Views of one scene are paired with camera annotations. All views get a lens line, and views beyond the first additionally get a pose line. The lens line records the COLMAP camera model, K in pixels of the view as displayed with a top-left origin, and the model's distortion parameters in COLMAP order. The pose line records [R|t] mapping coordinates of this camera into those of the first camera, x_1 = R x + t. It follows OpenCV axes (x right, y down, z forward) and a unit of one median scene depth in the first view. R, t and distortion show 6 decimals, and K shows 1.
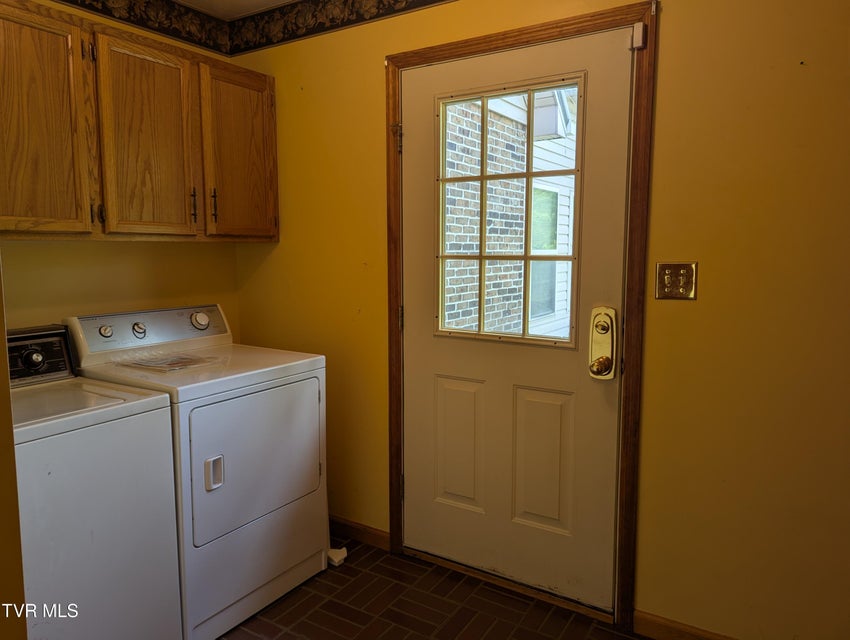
lens RADIAL K [[596.1, 0, 423.9], [0, 596.1, 317.8], [0, 0, 1]] dist [0.056645, -0.058939]
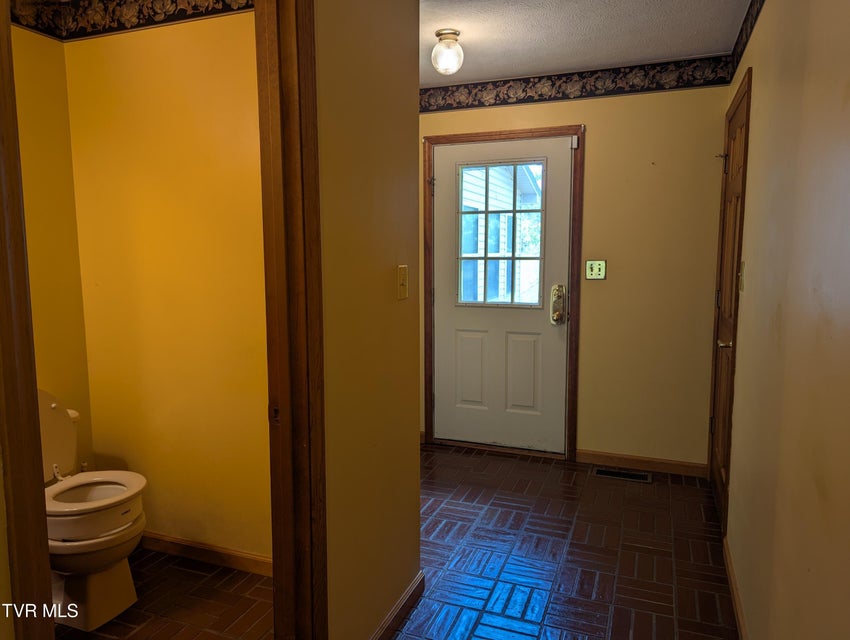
lens RADIAL K [[601.8, 0, 425.0], [0, 601.8, 320.0], [0, 0, 1]] dist [0.094252, -0.123478]
pose [[0.982024, -0.024573, 0.187150, -0.420905], [0.024487, 0.999696, 0.002775, 0.069903], [-0.187161, 0.001858, 0.982327, -0.698196]]
